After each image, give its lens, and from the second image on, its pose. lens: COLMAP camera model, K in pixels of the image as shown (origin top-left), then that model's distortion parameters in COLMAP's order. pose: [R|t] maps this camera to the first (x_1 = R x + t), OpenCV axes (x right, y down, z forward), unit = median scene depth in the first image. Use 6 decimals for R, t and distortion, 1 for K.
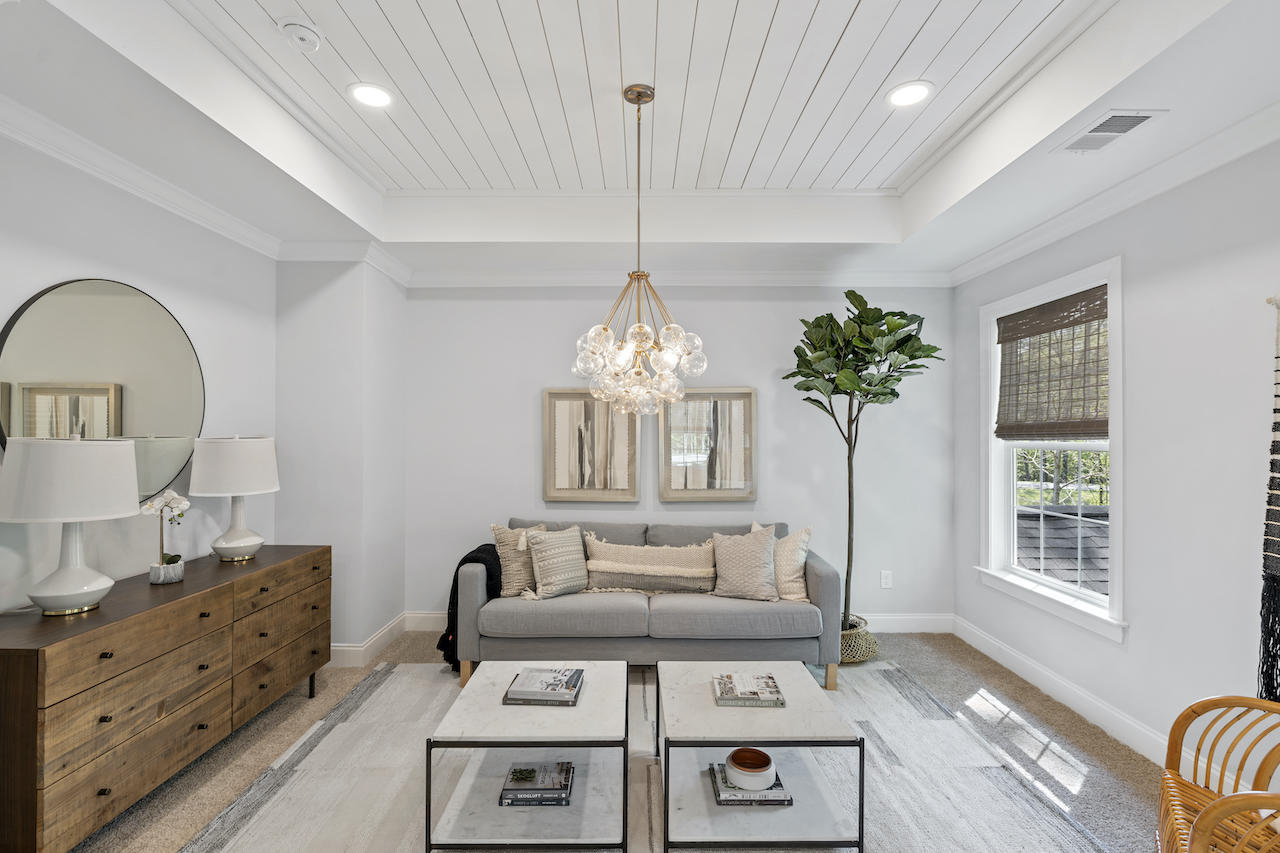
lens RADIAL K [[585.0, 0, 639.5], [0, 585.0, 429.5], [0, 0, 1]] dist [0.001304, 0.000521]
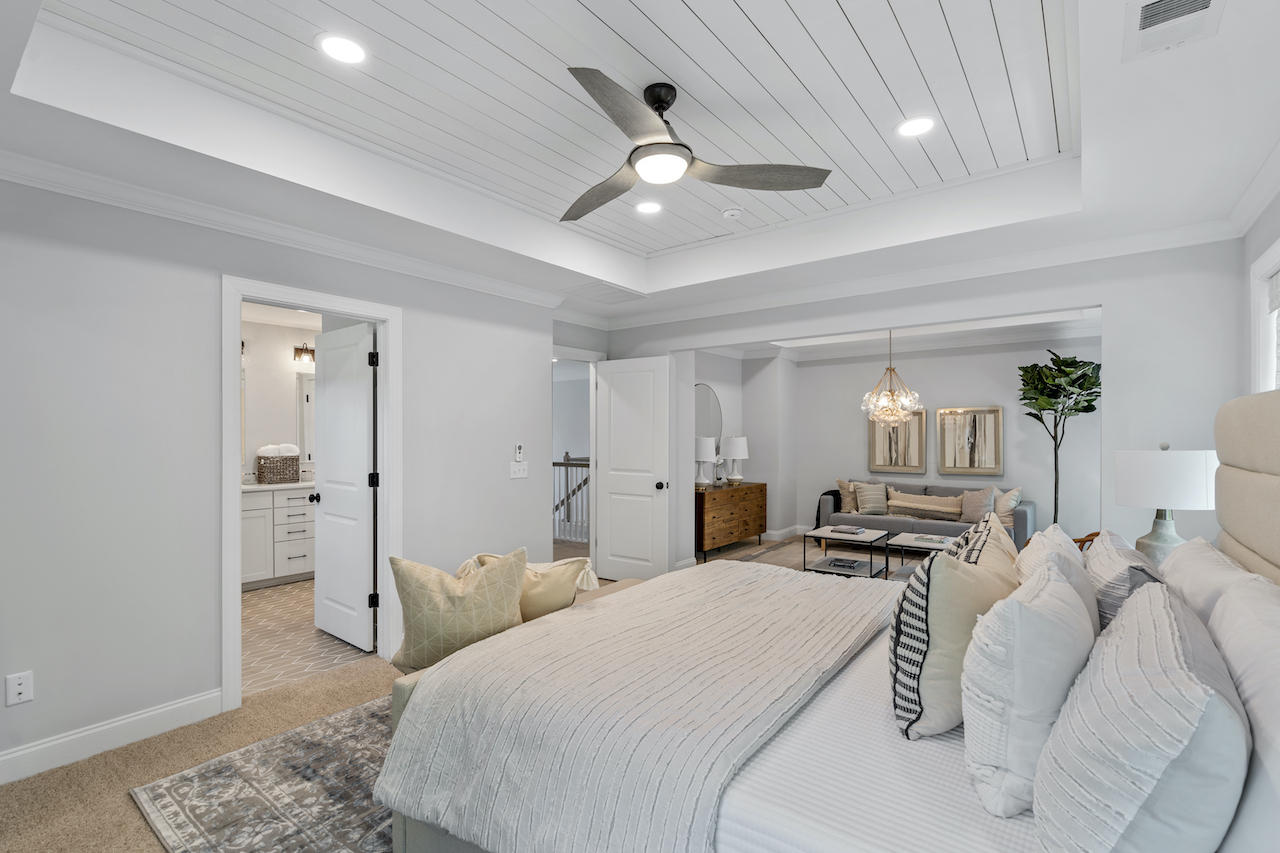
lens RADIAL K [[585.0, 0, 639.5], [0, 585.0, 429.5], [0, 0, 1]] dist [0.001304, 0.000521]
pose [[0.801258, -0.009772, -0.598239, 0.412898], [0.006225, 0.999949, -0.007996, 0.000132], [0.598287, 0.002682, 0.801278, -1.040943]]
